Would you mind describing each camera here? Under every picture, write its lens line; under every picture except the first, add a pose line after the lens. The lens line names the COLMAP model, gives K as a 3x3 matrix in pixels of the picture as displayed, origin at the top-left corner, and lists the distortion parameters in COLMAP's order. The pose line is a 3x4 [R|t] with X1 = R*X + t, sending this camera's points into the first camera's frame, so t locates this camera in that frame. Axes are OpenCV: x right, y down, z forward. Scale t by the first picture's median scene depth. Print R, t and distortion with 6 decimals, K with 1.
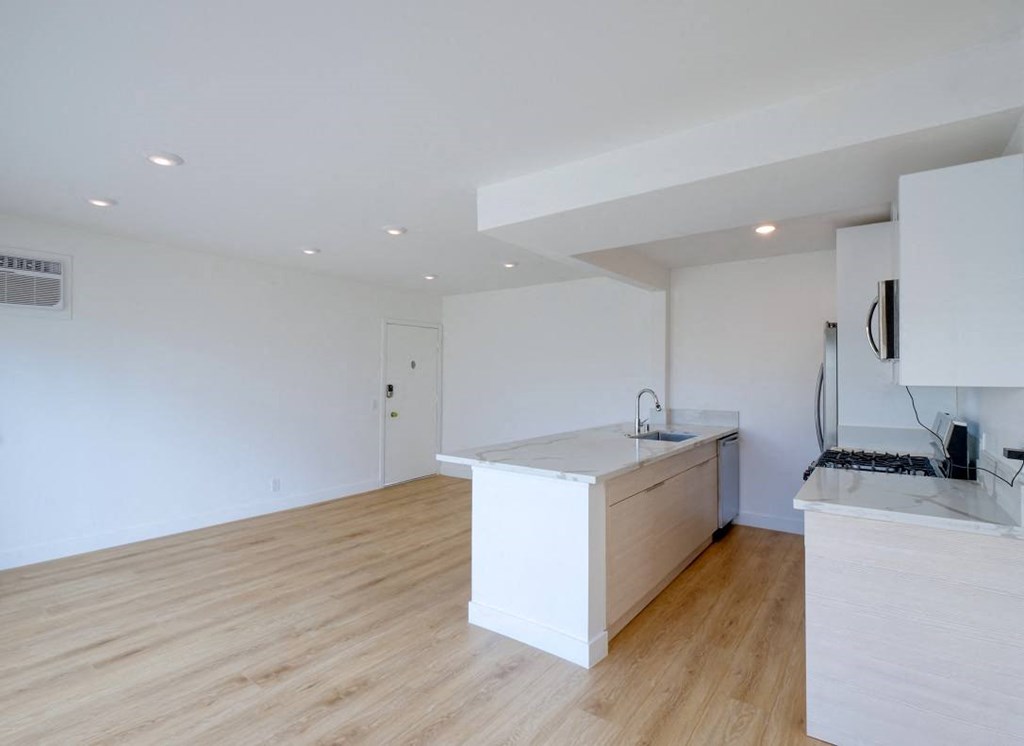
lens RADIAL K [[509.1, 0, 509.0], [0, 509.1, 370.6], [0, 0, 1]] dist [-0.013880, 0.000657]
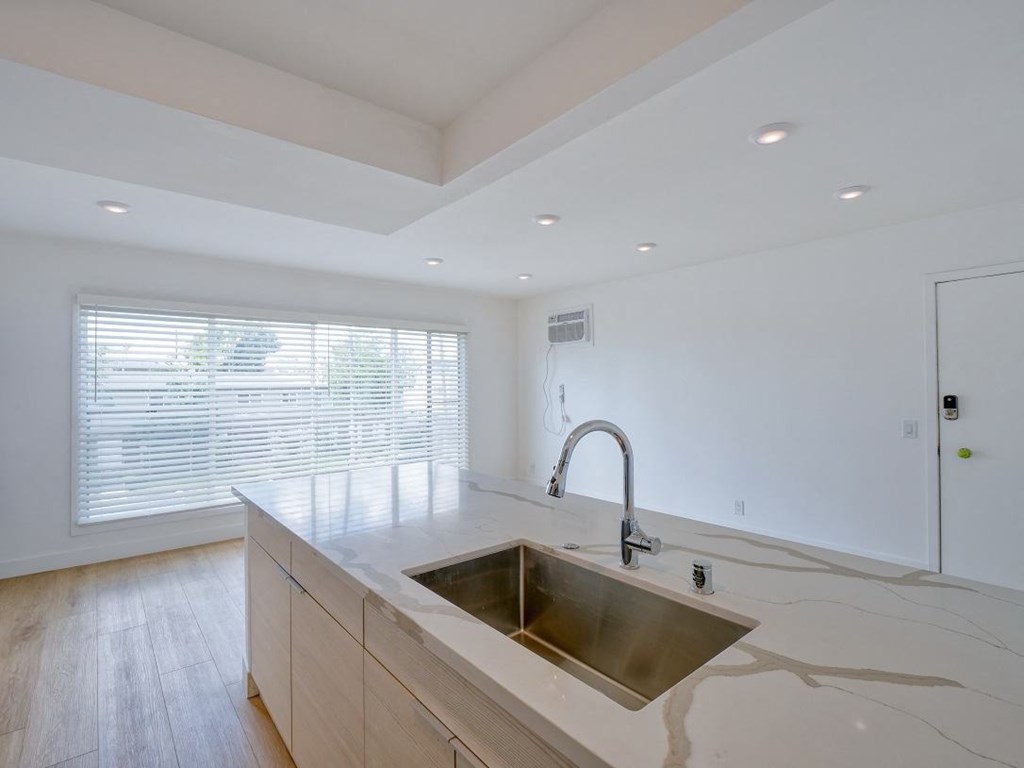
lens RADIAL K [[498.5, 0, 509.5], [0, 498.5, 383.0], [0, 0, 1]] dist [0.005642, -0.001391]
pose [[-0.240841, -0.003041, -0.970560, 0.390865], [0.021391, 0.999736, -0.008441, 0.009211], [0.970329, -0.022794, -0.240713, 0.685726]]
